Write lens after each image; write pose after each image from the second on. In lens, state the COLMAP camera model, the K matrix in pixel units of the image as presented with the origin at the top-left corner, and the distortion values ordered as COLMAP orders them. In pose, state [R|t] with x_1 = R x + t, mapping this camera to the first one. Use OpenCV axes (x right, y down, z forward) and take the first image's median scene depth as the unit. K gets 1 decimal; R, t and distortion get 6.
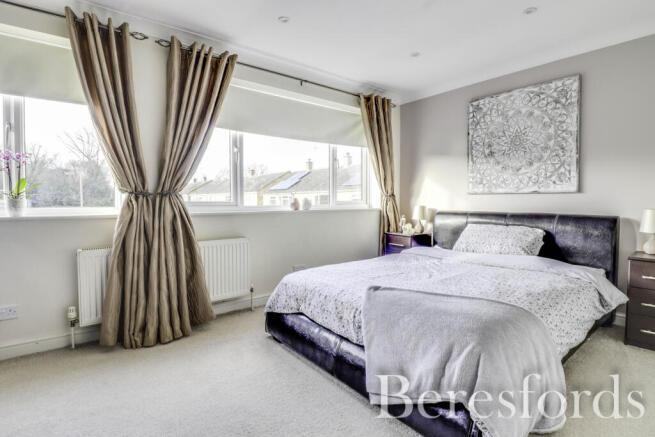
lens RADIAL K [[313.9, 0, 327.8], [0, 313.9, 206.6], [0, 0, 1]] dist [-0.000892, -0.000181]
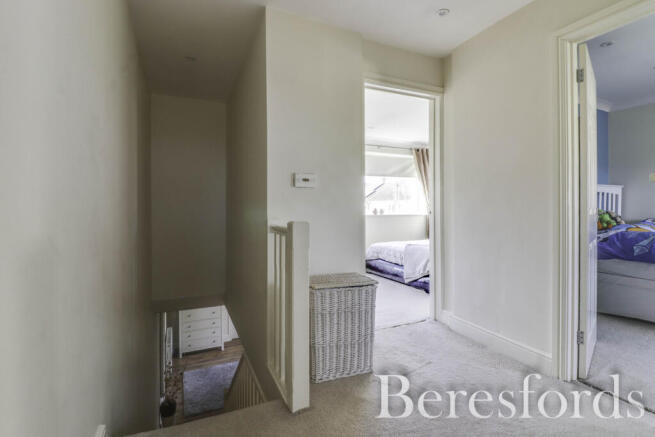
lens RADIAL K [[313.9, 0, 327.8], [0, 313.9, 206.6], [0, 0, 1]] dist [-0.000892, -0.000181]
pose [[0.973555, -0.000231, -0.228453, 0.044261], [-0.004348, 0.999800, -0.019541, 0.001657], [0.228411, 0.020018, 0.973359, -0.789971]]
